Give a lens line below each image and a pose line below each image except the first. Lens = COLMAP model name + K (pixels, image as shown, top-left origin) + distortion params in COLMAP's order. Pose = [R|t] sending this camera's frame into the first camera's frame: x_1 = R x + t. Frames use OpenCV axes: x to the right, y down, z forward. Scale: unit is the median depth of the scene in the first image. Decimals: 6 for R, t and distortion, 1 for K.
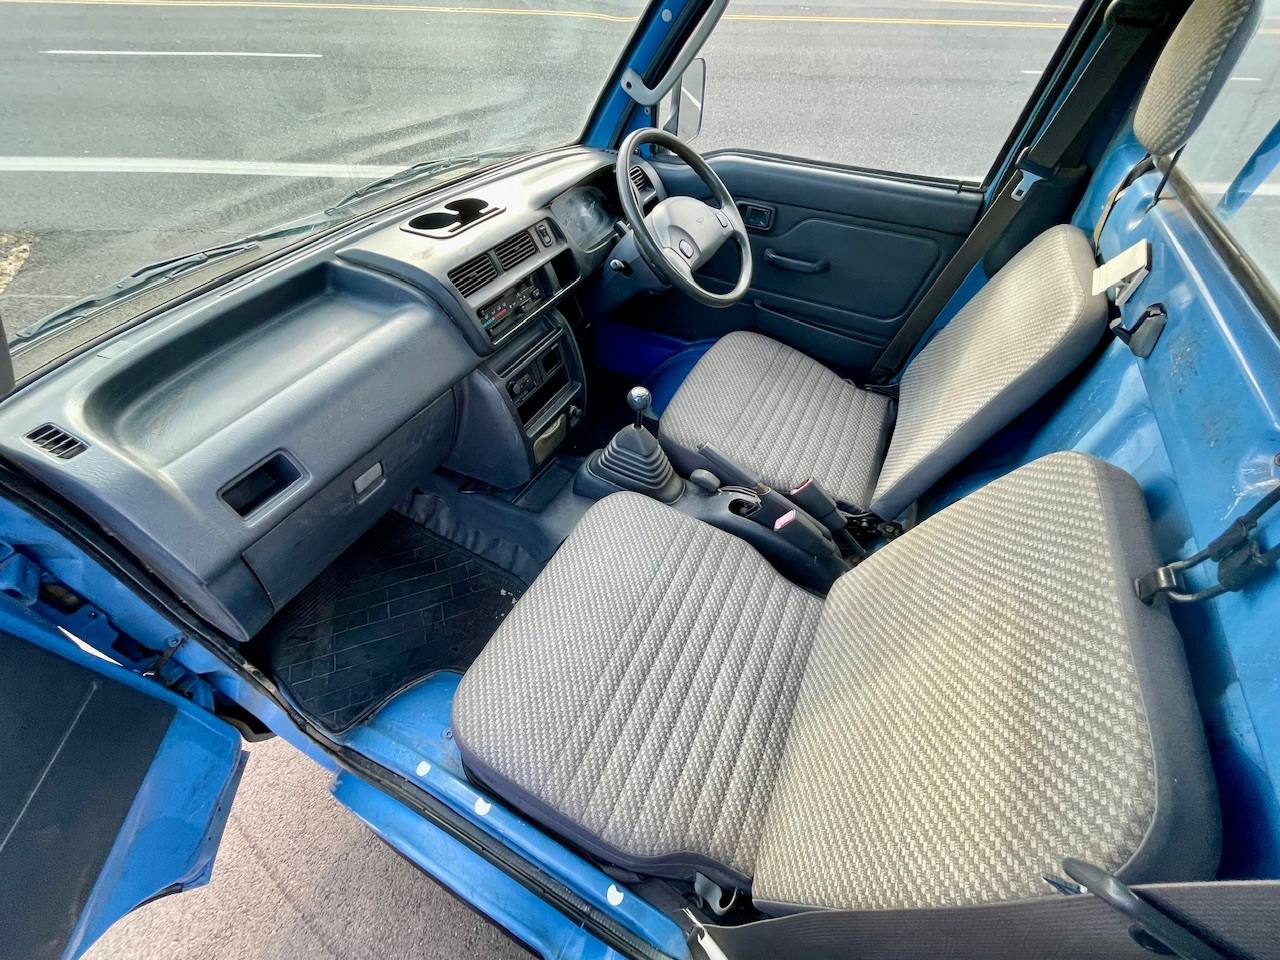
lens RADIAL K [[512.3, 0, 640.0], [0, 512.3, 480.0], [0, 0, 1]] dist [-0.002276, 0.000152]
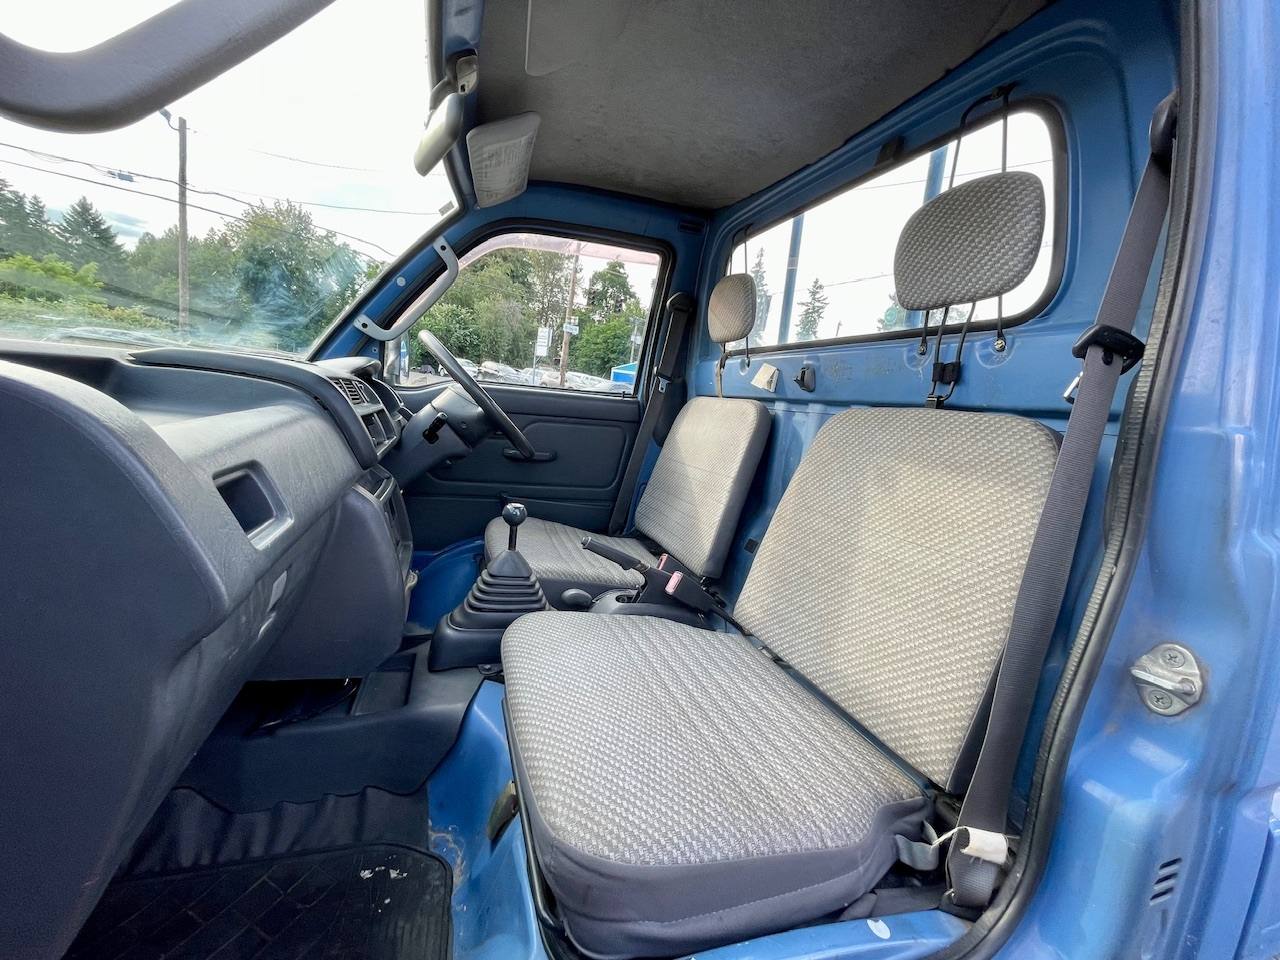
lens RADIAL K [[512.3, 0, 640.0], [0, 512.3, 480.0], [0, 0, 1]] dist [-0.002276, 0.000152]
pose [[0.696296, -0.069807, 0.714352, -0.487533], [0.465655, 0.801314, -0.375580, 0.248119], [-0.546203, 0.594157, 0.590458, 0.219126]]
